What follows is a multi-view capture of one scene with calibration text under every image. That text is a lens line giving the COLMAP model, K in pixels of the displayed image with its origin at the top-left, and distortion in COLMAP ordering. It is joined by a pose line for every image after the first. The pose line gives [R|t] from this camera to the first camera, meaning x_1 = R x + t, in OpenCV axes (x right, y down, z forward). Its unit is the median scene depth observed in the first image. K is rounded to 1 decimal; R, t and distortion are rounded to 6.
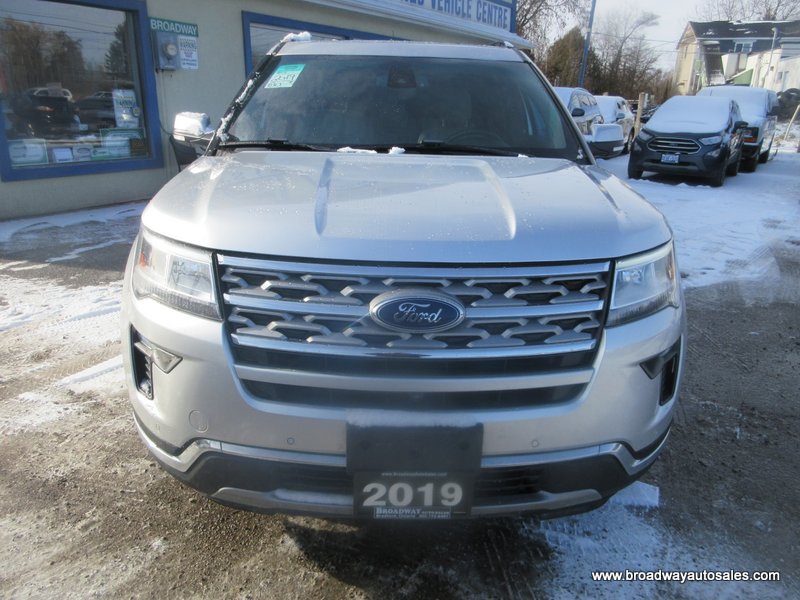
lens RADIAL K [[601.8, 0, 399.6], [0, 601.8, 299.8], [0, 0, 1]] dist [0.015450, -0.011417]
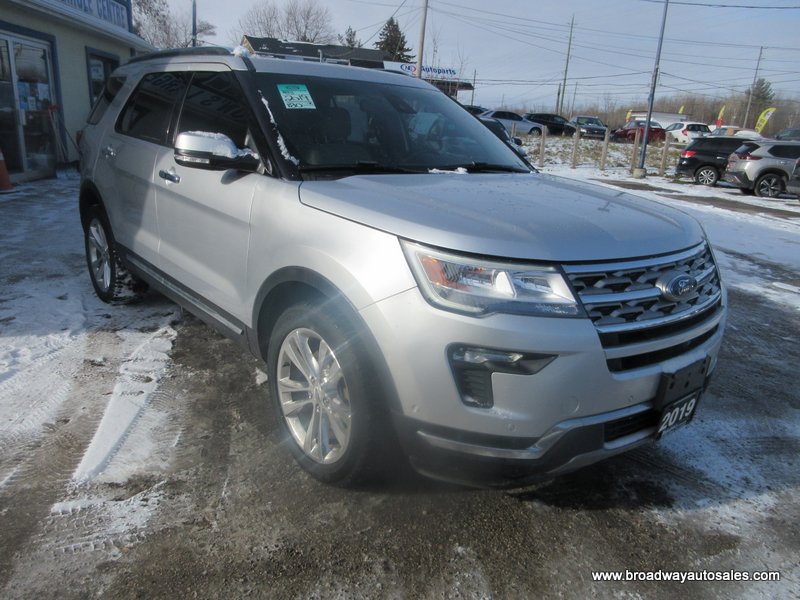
lens RADIAL K [[601.8, 0, 393.2], [0, 601.8, 301.2], [0, 0, 1]] dist [0.015450, -0.011417]
pose [[0.778826, -0.157925, 0.607033, -1.135309], [0.159821, 0.985806, 0.051415, -0.104908], [-0.606536, 0.056974, 0.793012, 0.222894]]
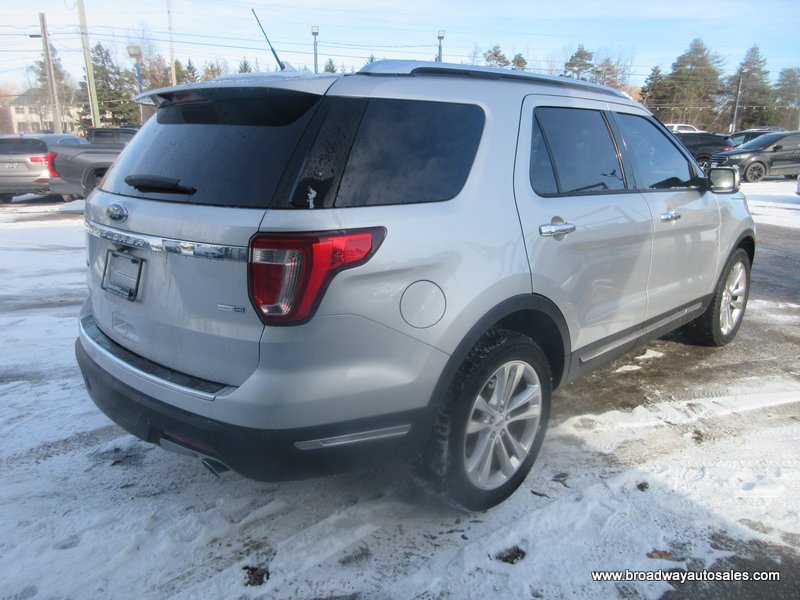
lens RADIAL K [[601.8, 0, 395.4], [0, 601.8, 300.2], [0, 0, 1]] dist [0.015450, -0.011417]
pose [[-0.687606, -0.208883, 0.695389, -1.258810], [0.211686, 0.858448, 0.467179, -1.256294], [-0.694541, 0.468439, -0.546057, 3.592156]]
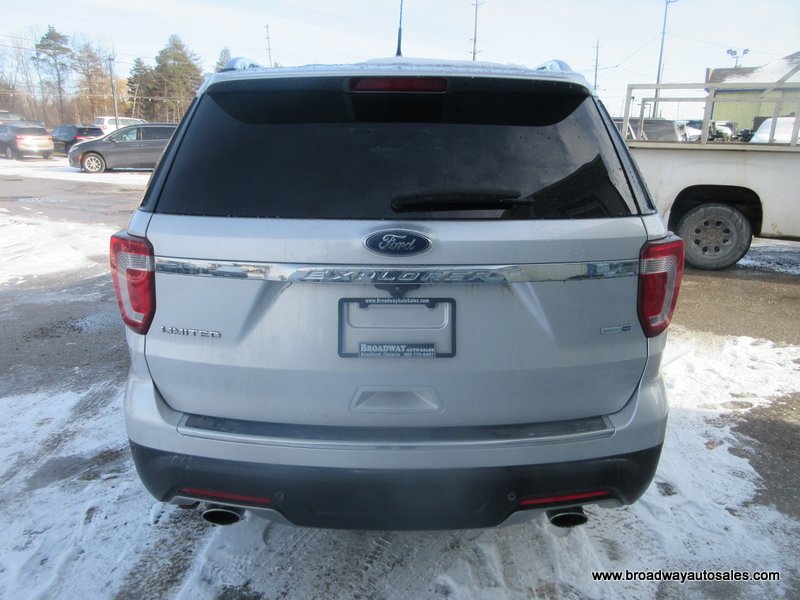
lens RADIAL K [[601.8, 0, 400.4], [0, 601.8, 298.5], [0, 0, 1]] dist [0.015450, -0.011417]
pose [[-0.999163, -0.037241, 0.016916, -0.063253], [-0.021738, 0.833791, 0.551652, -1.365293], [-0.034648, 0.550823, -0.833903, 3.983860]]
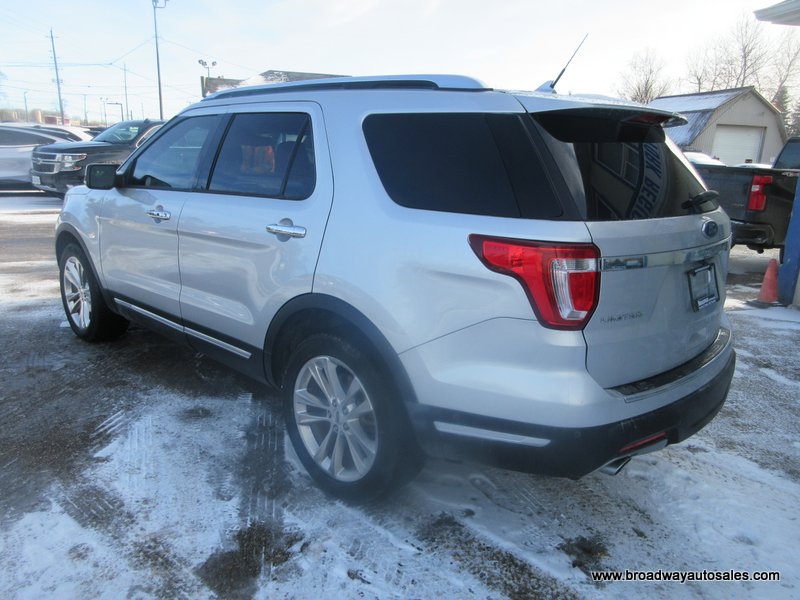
lens RADIAL K [[601.8, 0, 396.5], [0, 601.8, 300.3], [0, 0, 1]] dist [0.015450, -0.011417]
pose [[-0.702305, 0.121854, -0.701369, 1.314491], [-0.277601, 0.860363, 0.427449, -1.195166], [0.655519, 0.494901, -0.570411, 3.606122]]
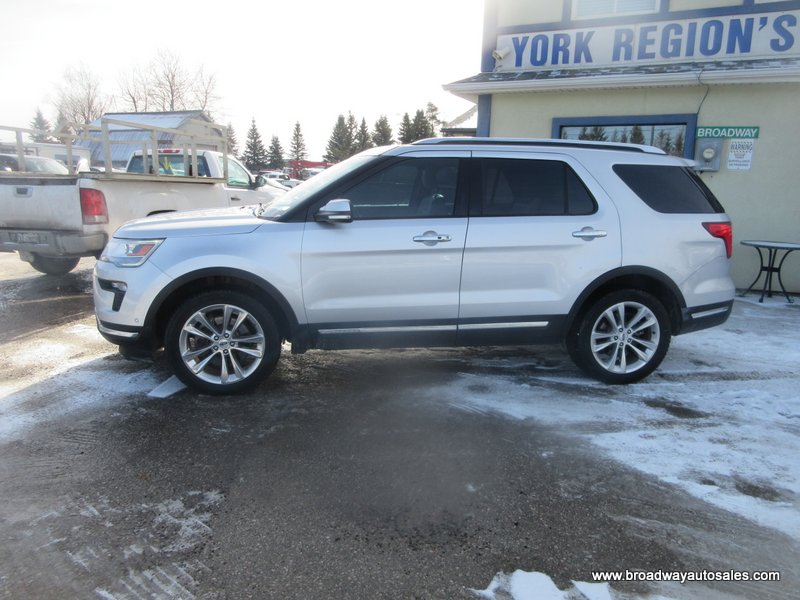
lens RADIAL K [[601.8, 0, 402.1], [0, 601.8, 302.0], [0, 0, 1]] dist [0.015450, -0.011417]
pose [[0.138004, 0.170549, -0.975637, 2.672703], [-0.334261, 0.935288, 0.116214, -0.448997], [0.932322, 0.310080, 0.186081, 1.543800]]
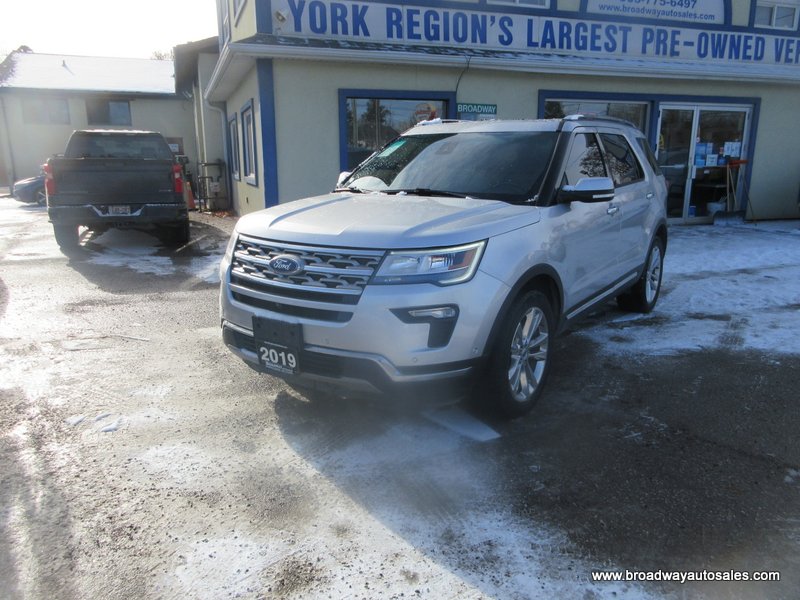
lens RADIAL K [[601.8, 0, 401.7], [0, 601.8, 297.3], [0, 0, 1]] dist [0.015450, -0.011417]
pose [[0.800744, 0.110504, -0.588726, 1.280794], [-0.167683, 0.984894, -0.043206, 0.125263], [0.575058, 0.133316, 0.807177, -0.339518]]
